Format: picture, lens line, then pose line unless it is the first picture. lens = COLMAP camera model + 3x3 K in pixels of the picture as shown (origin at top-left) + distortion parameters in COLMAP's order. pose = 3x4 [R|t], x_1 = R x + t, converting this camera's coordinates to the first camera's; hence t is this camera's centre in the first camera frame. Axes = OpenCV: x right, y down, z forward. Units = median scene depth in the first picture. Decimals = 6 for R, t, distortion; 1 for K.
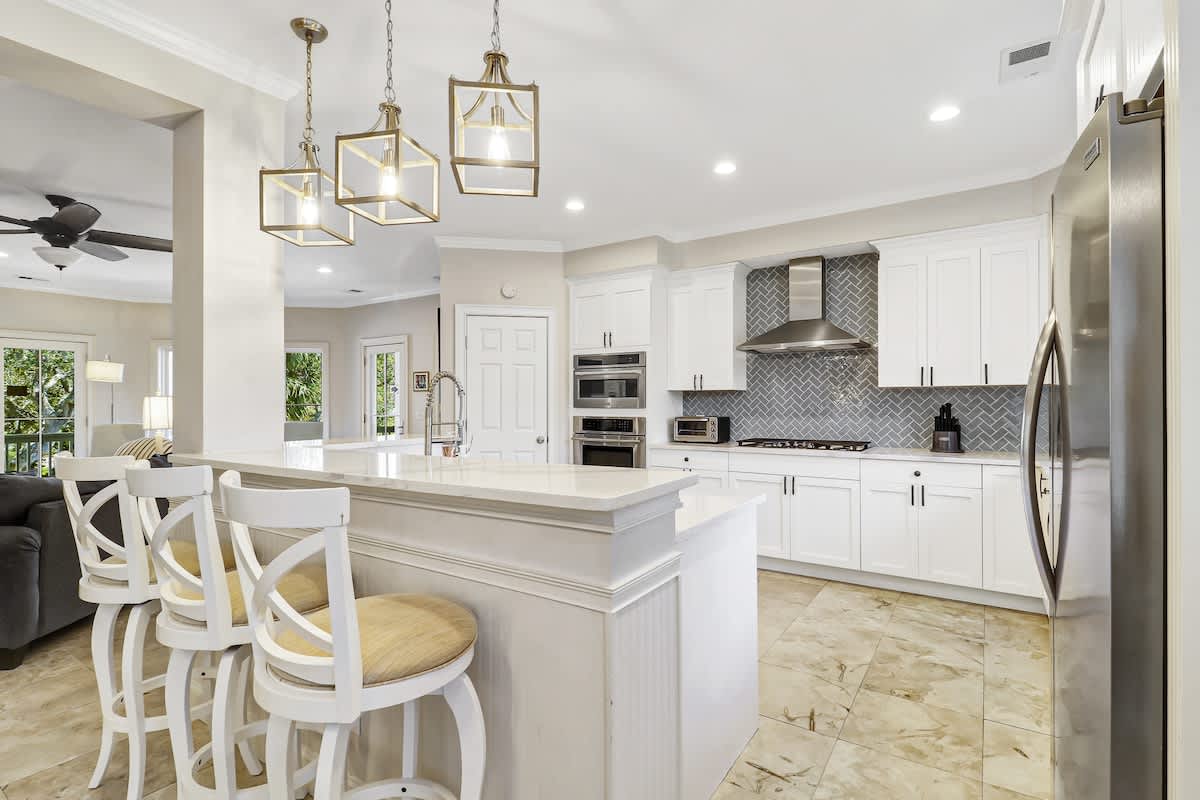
lens RADIAL K [[556.0, 0, 614.9], [0, 556.0, 392.6], [0, 0, 1]] dist [0.001145, 0.000731]
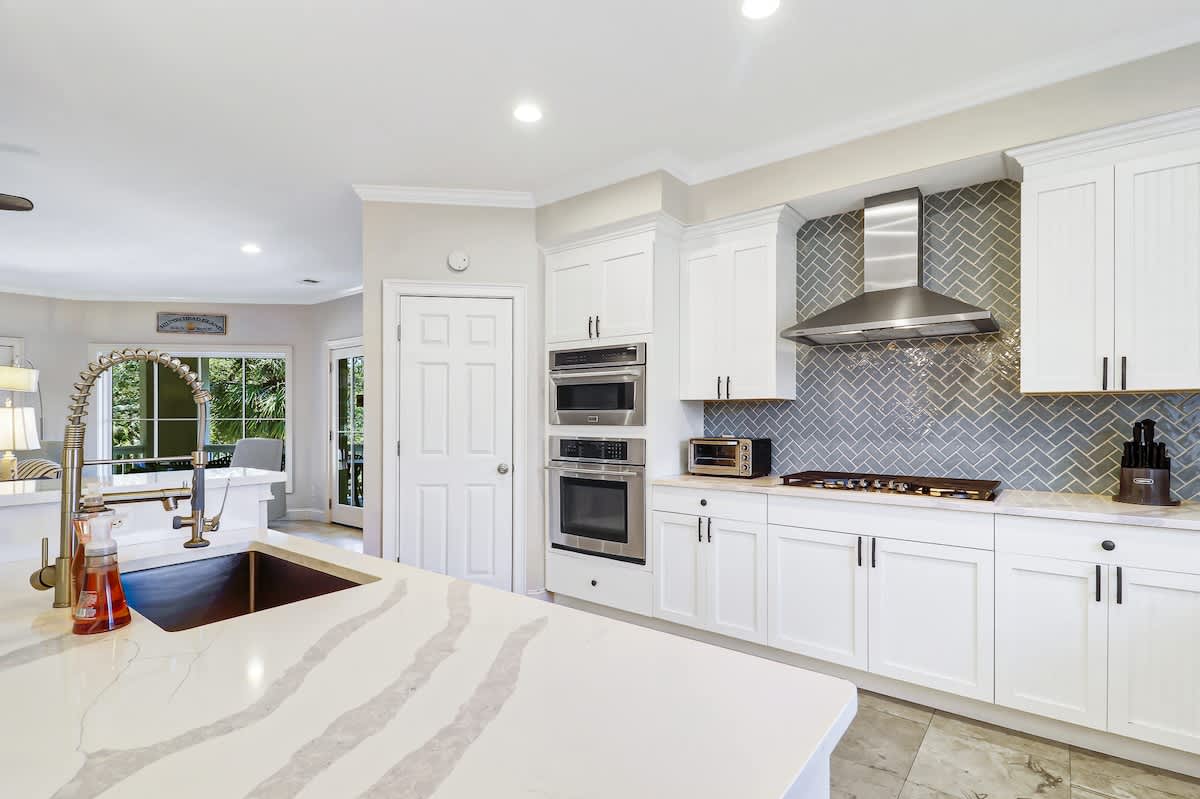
lens RADIAL K [[597.2, 0, 597.0], [0, 597.2, 412.6], [0, 0, 1]] dist [-0.001407, -0.000564]
pose [[0.995954, 0.001956, -0.089842, 0.061589], [-0.001017, 0.999944, 0.010493, 0.004623], [0.089858, -0.010360, 0.995901, 0.259354]]
